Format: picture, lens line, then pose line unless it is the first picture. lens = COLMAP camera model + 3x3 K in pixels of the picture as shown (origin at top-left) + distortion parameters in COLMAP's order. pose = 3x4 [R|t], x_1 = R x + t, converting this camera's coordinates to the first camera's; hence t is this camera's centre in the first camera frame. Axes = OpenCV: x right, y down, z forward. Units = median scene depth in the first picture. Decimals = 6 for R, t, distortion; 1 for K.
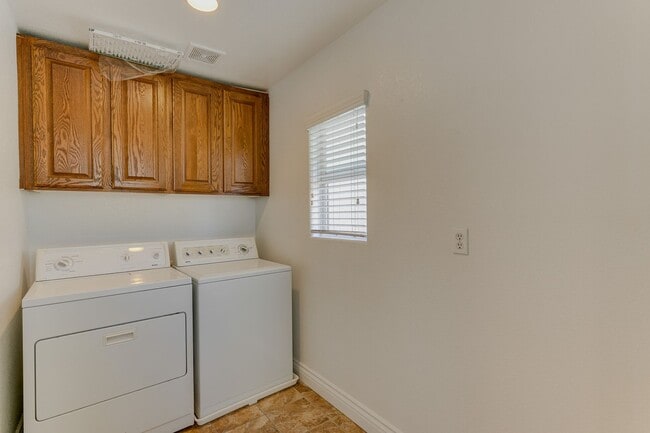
lens RADIAL K [[304.0, 0, 325.0], [0, 304.0, 215.9], [0, 0, 1]] dist [0.000136, -0.000132]
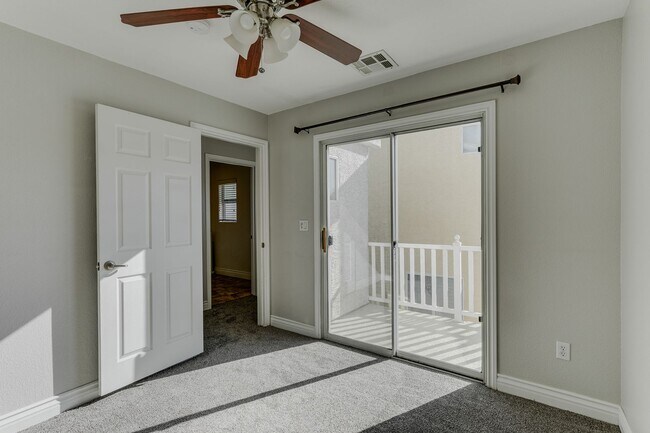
lens RADIAL K [[312.3, 0, 324.3], [0, 312.3, 215.9], [0, 0, 1]] dist [-0.001144, 0.000162]
pose [[0.958505, -0.002337, 0.285067, 0.068022], [0.002860, 0.999995, -0.001420, 0.018190], [-0.285062, 0.002177, 0.958507, -2.195758]]
